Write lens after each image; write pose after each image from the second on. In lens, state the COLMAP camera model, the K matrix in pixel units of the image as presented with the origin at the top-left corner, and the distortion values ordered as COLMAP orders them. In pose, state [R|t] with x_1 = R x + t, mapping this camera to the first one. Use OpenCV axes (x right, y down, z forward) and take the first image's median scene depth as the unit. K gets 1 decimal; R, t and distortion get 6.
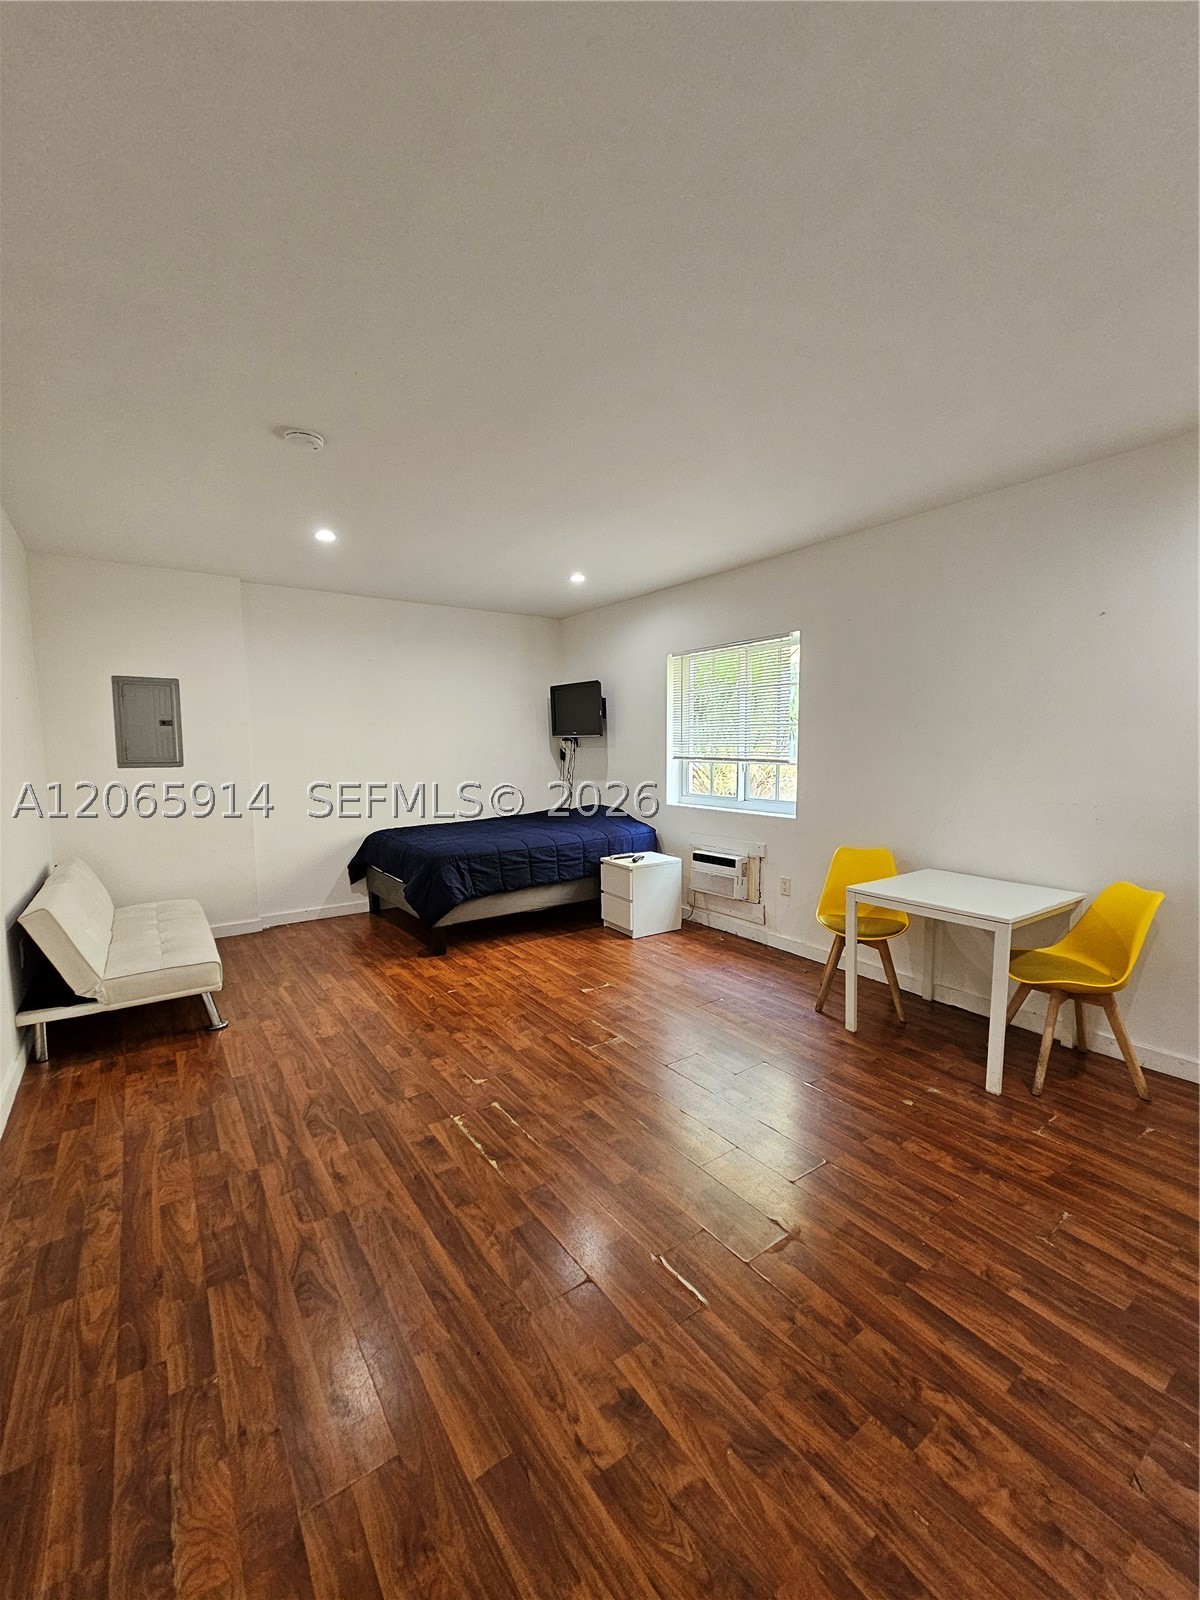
lens RADIAL K [[651.3, 0, 600.0], [0, 651.3, 800.0], [0, 0, 1]] dist [-0.001902, 0.002704]
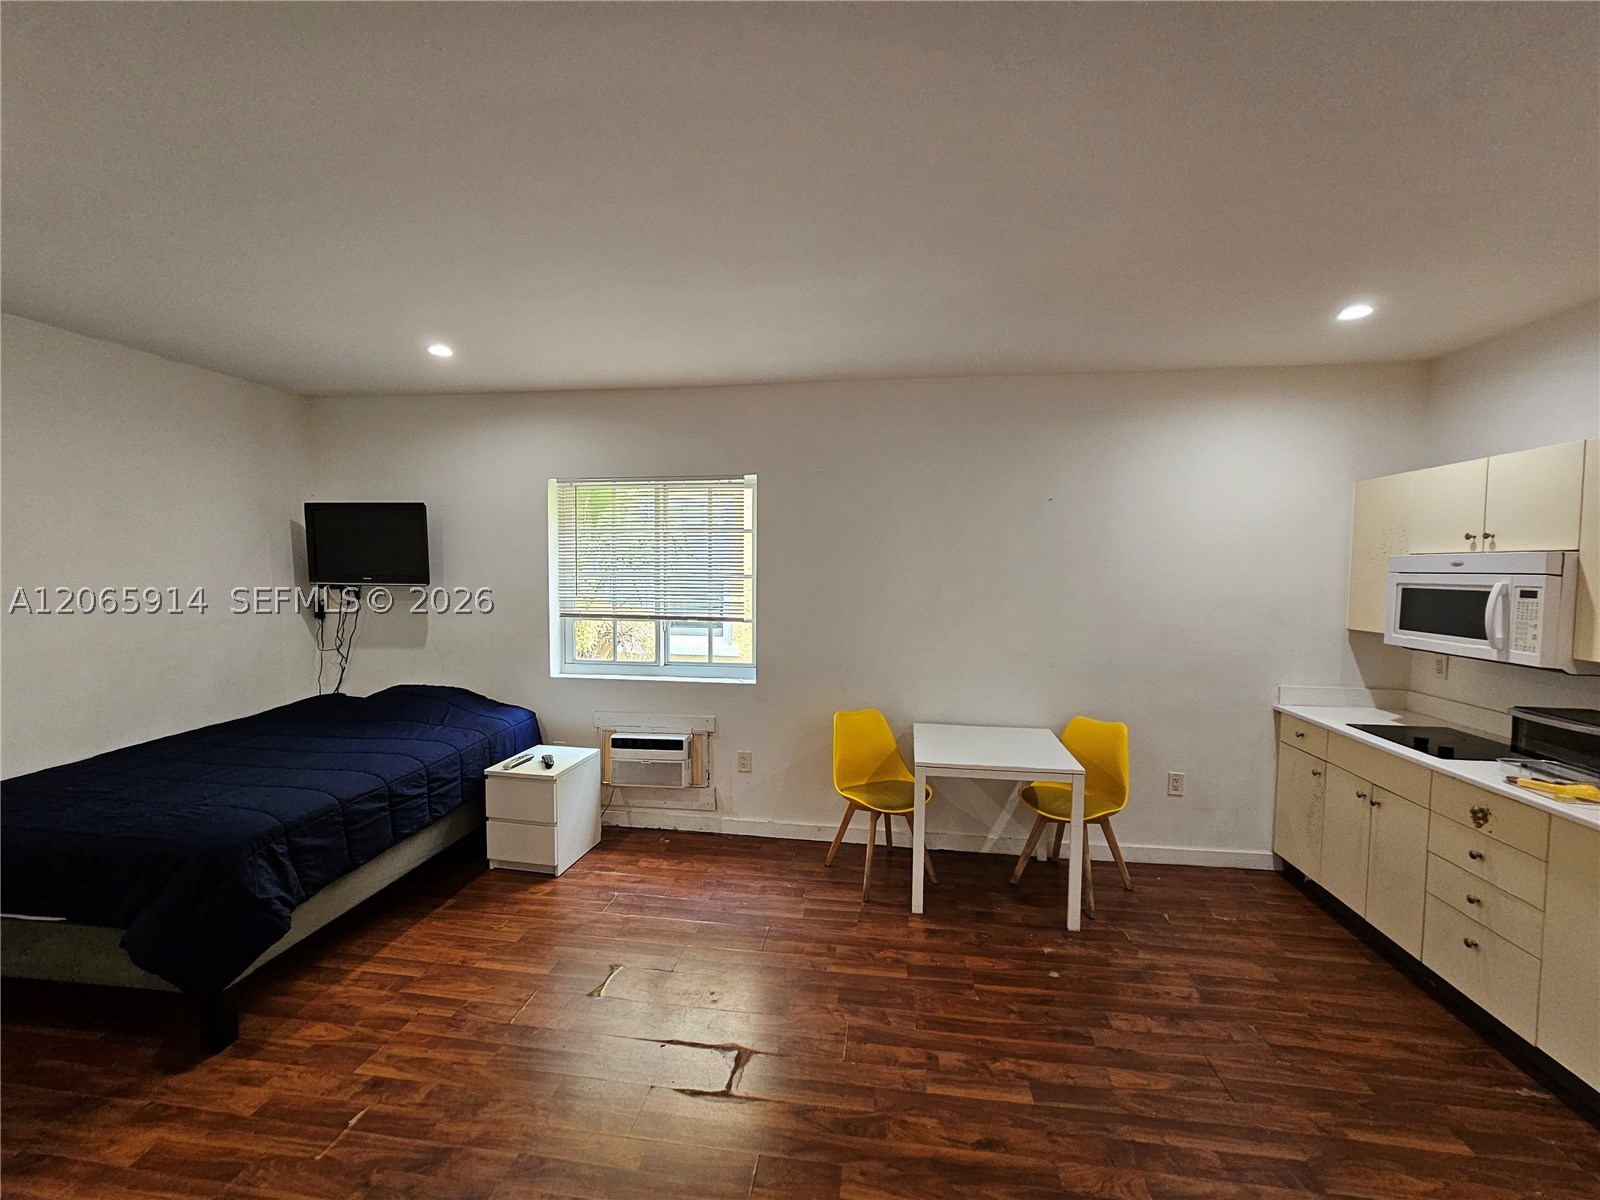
lens RADIAL K [[651.3, 0, 808.8], [0, 651.3, 605.4], [0, 0, 1]] dist [-0.001902, 0.002704]
pose [[0.687876, -0.029233, 0.725240, -0.336317], [0.053009, 0.998544, -0.010028, -0.075703], [-0.723890, 0.045342, 0.688424, 0.379839]]
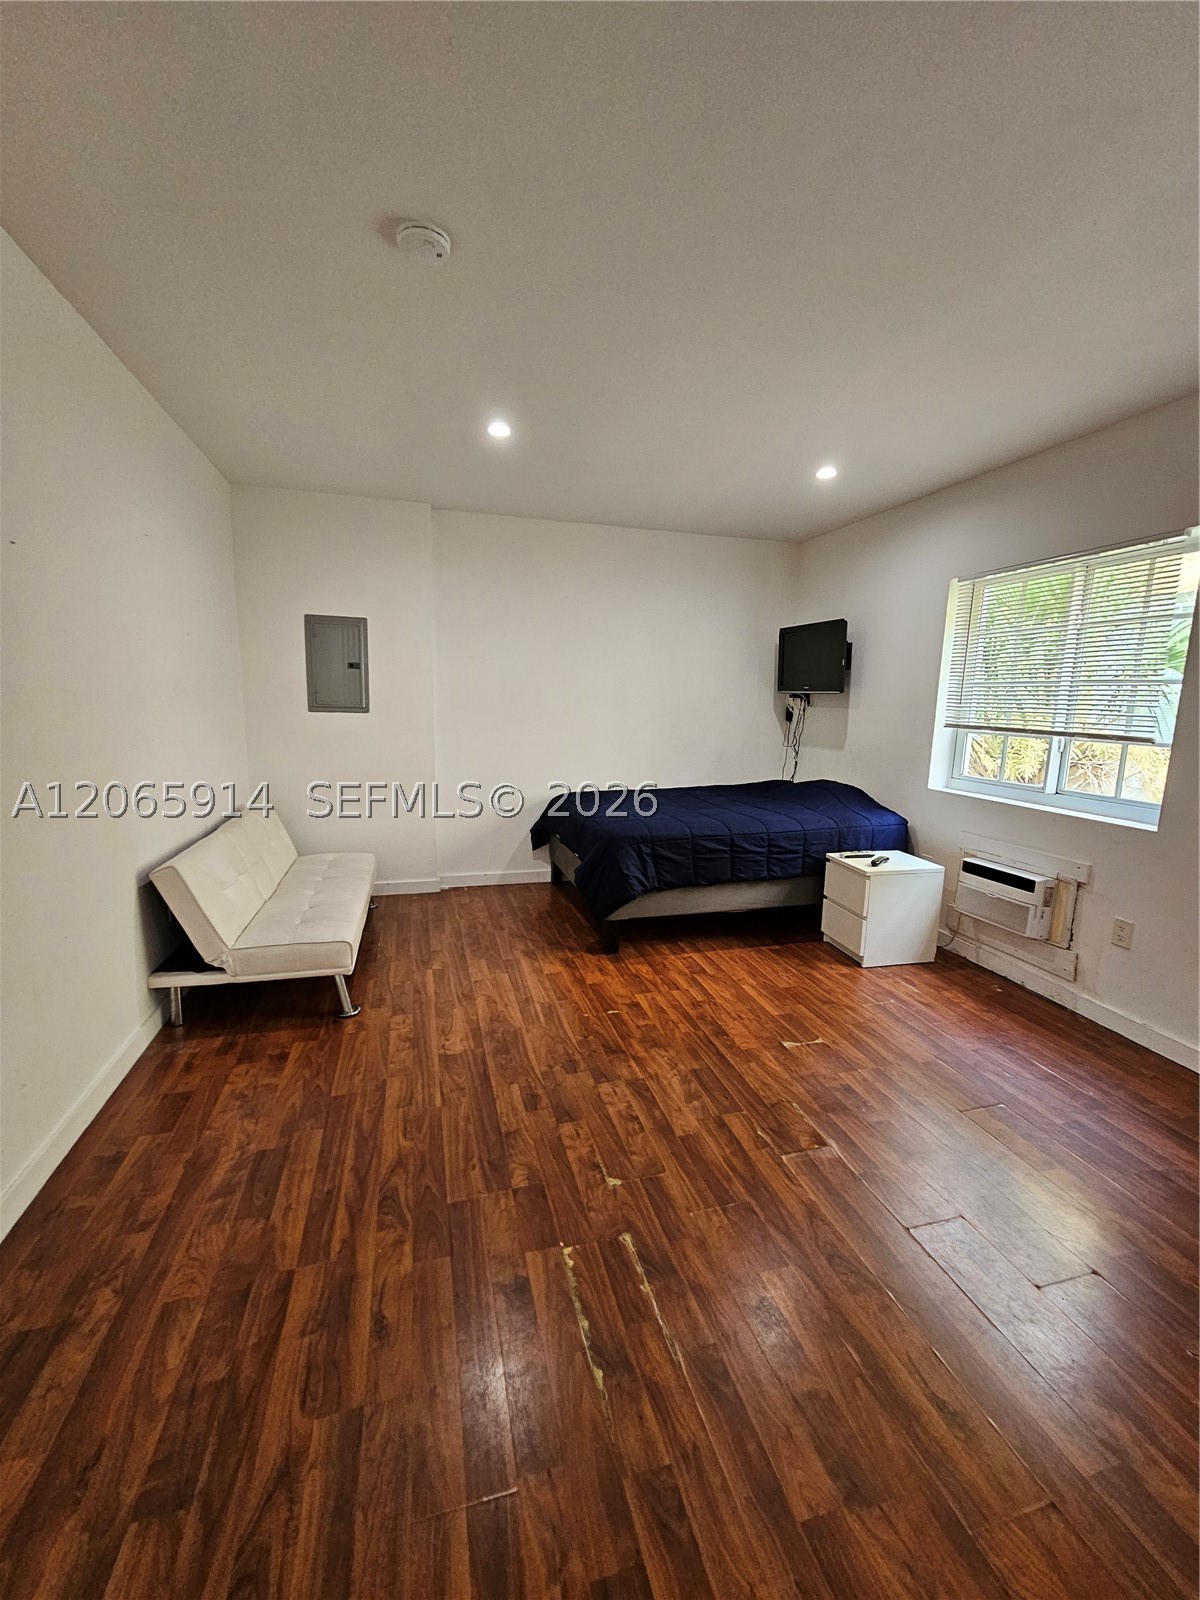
lens RADIAL K [[656.7, 0, 598.9], [0, 656.7, 804.0], [0, 0, 1]] dist [-0.003005, 0.000795]
pose [[0.940211, 0.083478, -0.330203, -0.001124], [-0.059211, 0.994797, 0.082897, -0.022357], [0.335405, -0.058389, 0.940263, 0.255751]]
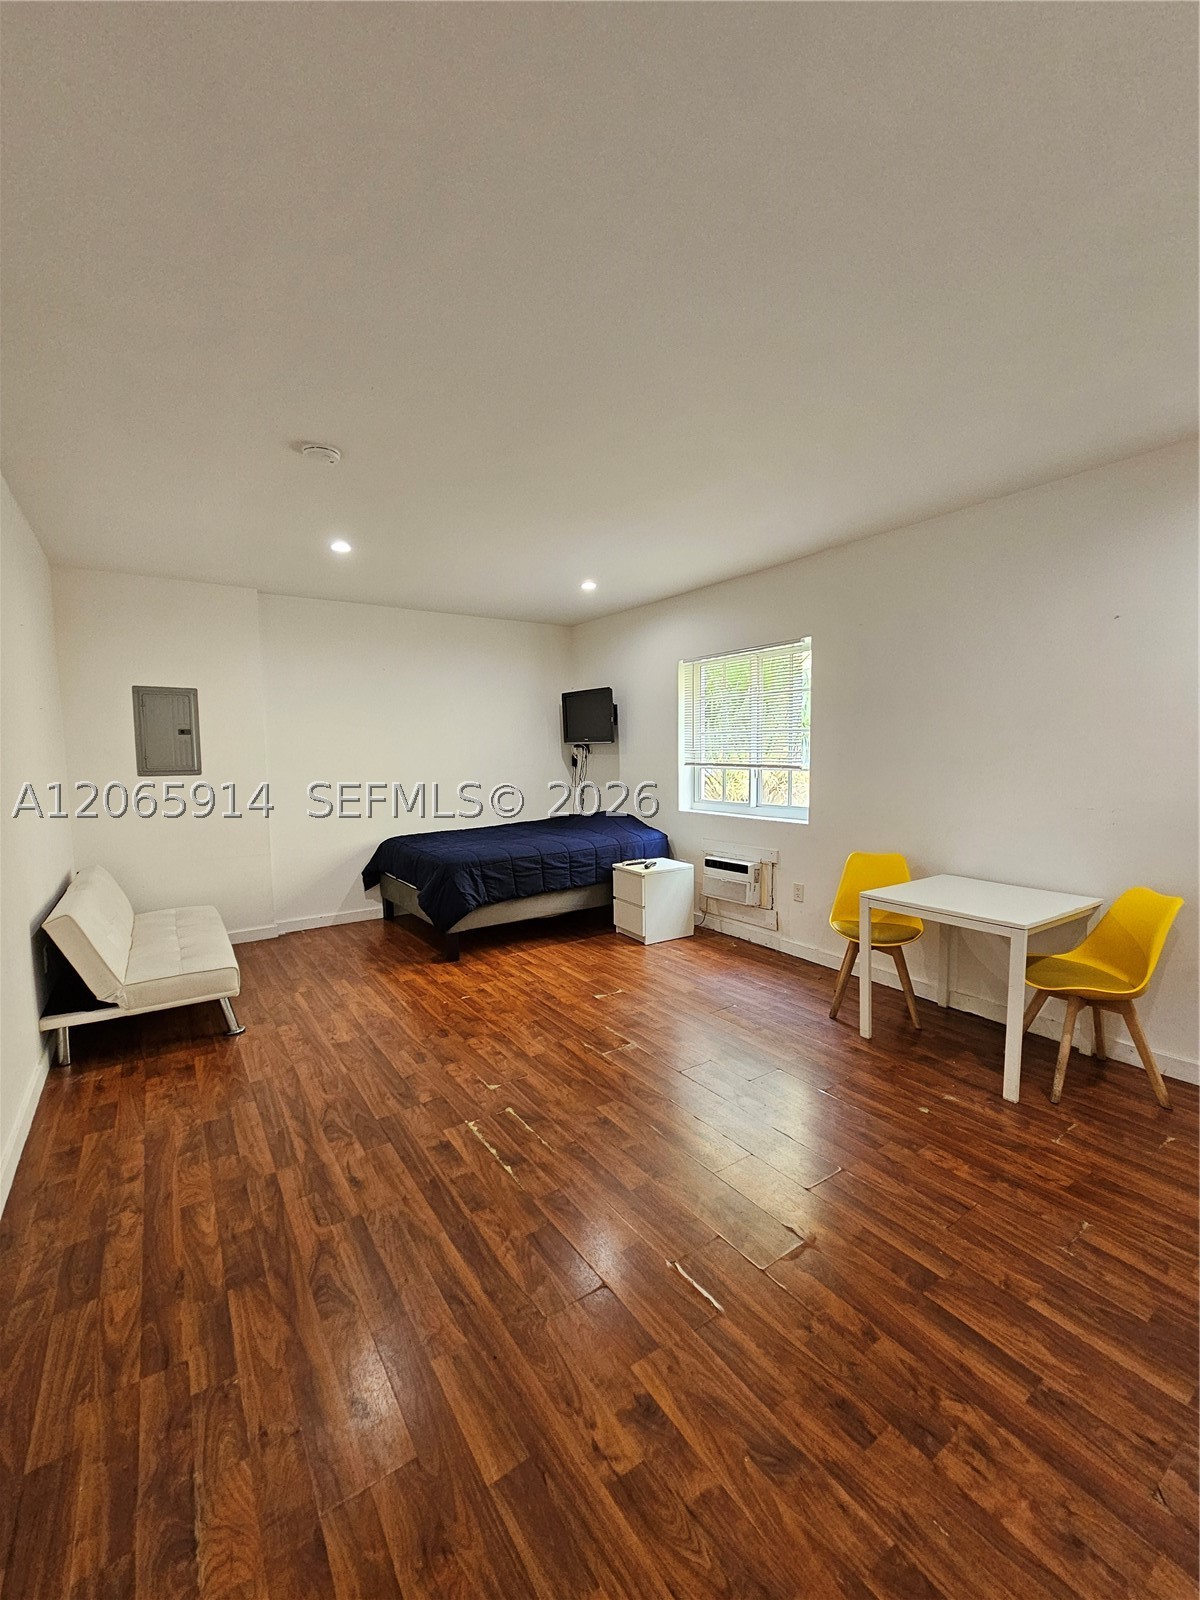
lens RADIAL K [[651.3, 0, 600.0], [0, 651.3, 800.0], [0, 0, 1]] dist [-0.001902, 0.002704]
pose [[0.999851, -0.003350, -0.016922, -0.001919], [0.003190, 0.999950, -0.009455, -0.000437], [0.016953, 0.009400, 0.999812, -0.004212]]
